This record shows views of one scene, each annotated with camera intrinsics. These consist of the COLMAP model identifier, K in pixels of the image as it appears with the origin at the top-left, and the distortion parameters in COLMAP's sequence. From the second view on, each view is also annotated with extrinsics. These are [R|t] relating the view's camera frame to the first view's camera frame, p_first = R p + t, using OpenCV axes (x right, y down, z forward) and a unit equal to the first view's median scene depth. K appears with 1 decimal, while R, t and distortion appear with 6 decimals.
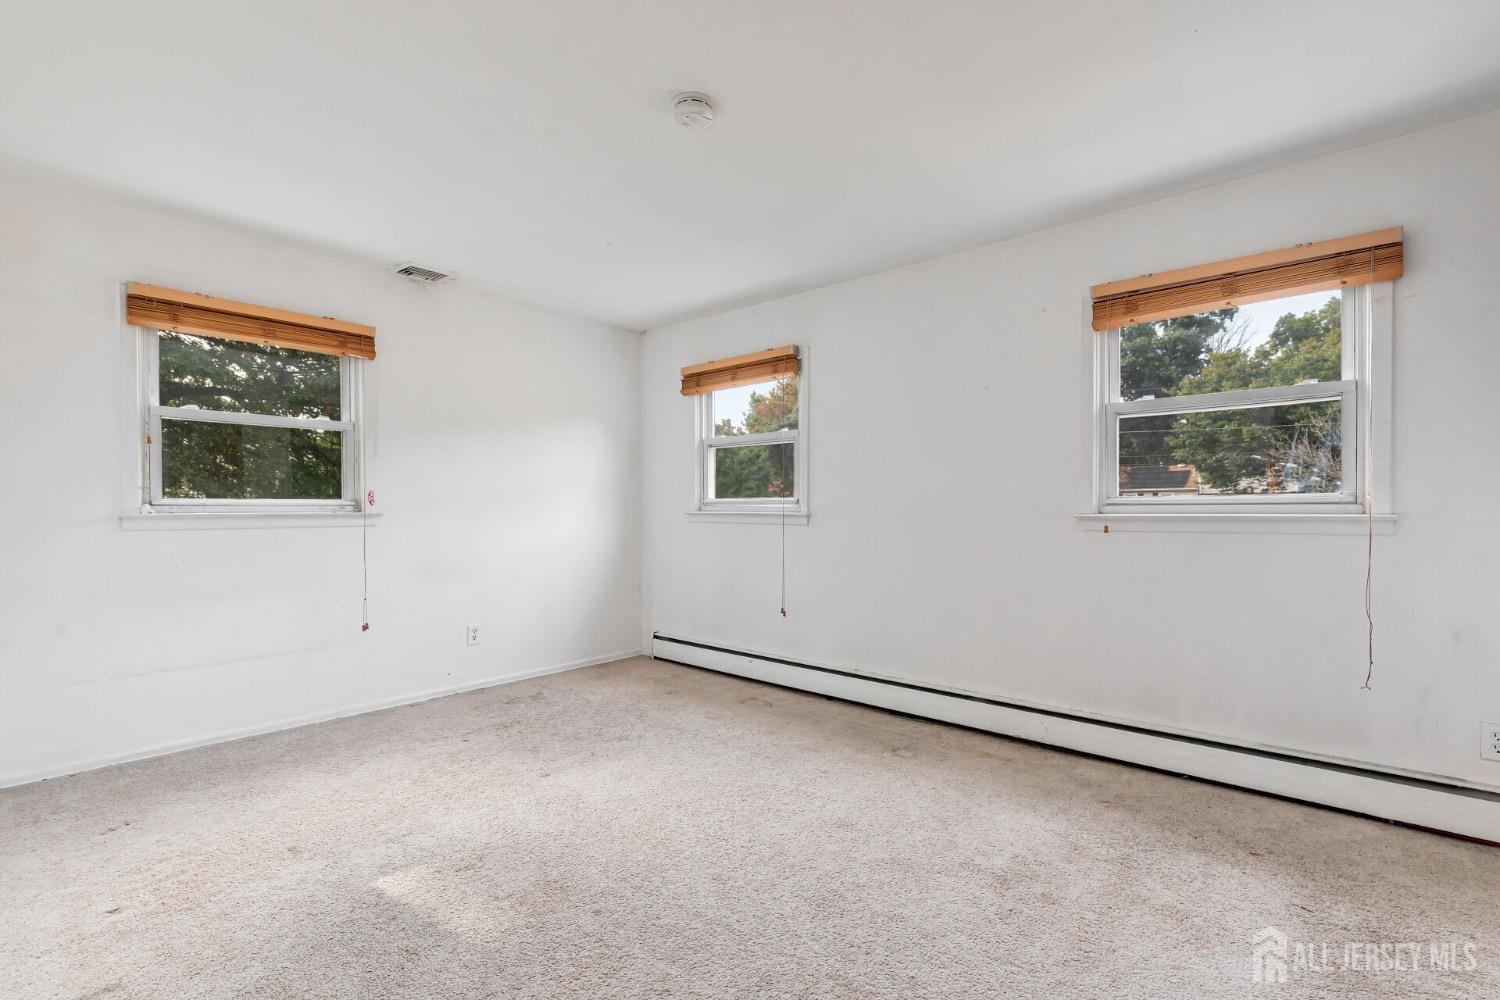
lens RADIAL K [[664.4, 0, 753.5], [0, 664.4, 508.9], [0, 0, 1]] dist [0.003703, 0.000033]
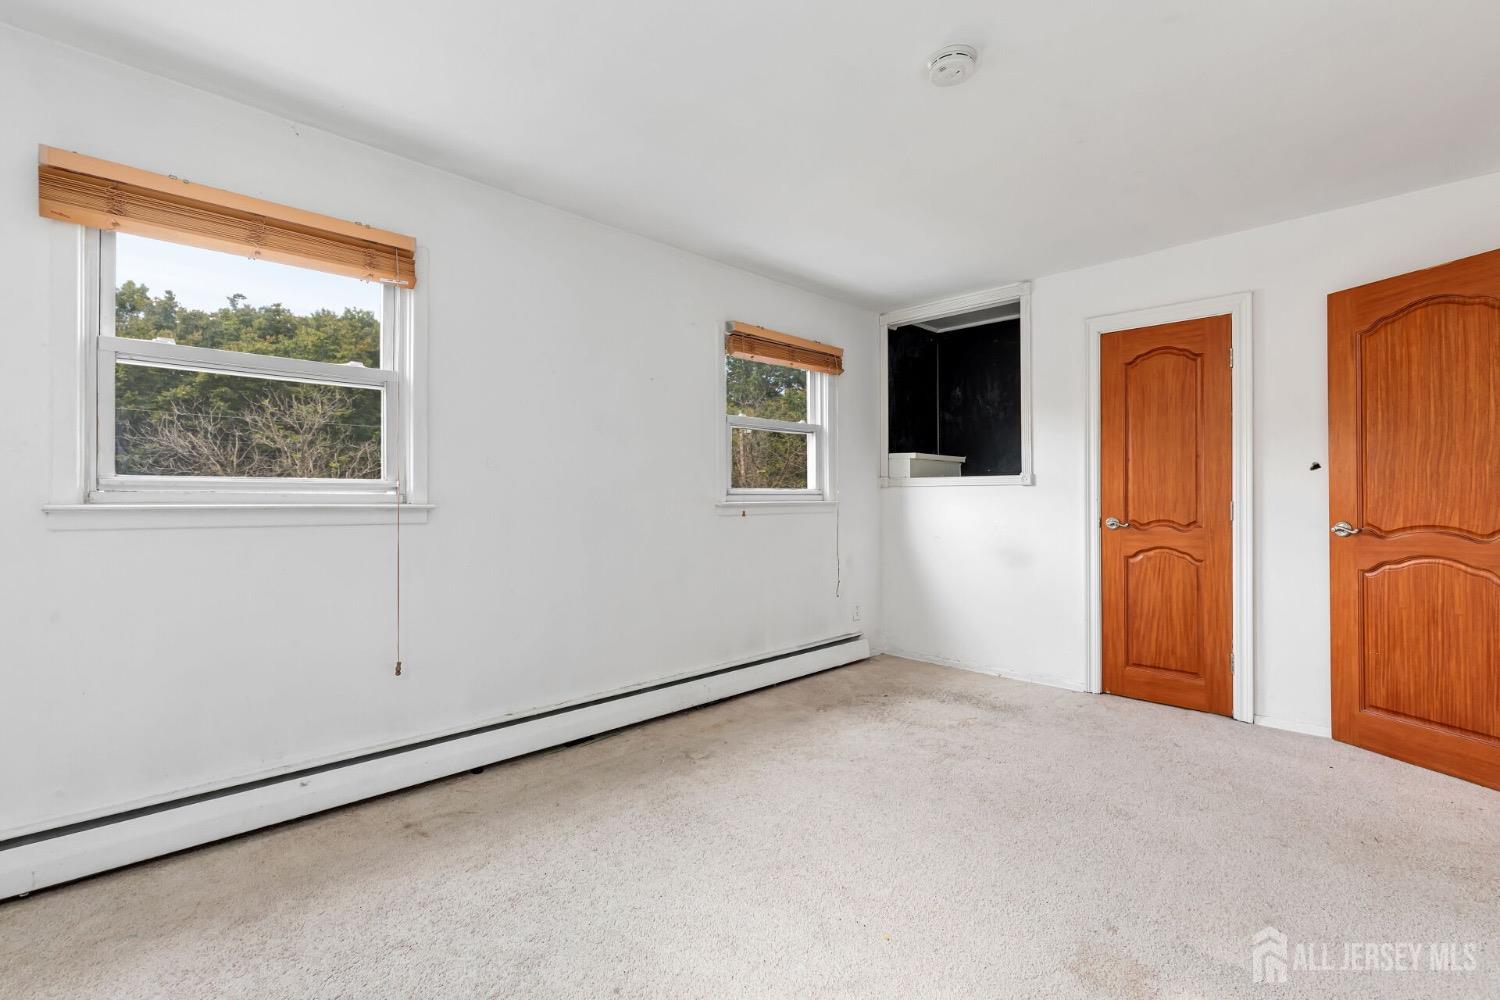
lens RADIAL K [[677.5, 0, 749.2], [0, 677.5, 485.7], [0, 0, 1]] dist [0.002345, -0.000699]
pose [[0.082810, 0.013169, 0.996478, -0.590969], [-0.003837, 0.999909, -0.012896, -0.005264], [-0.996558, -0.002756, 0.082853, 0.678053]]
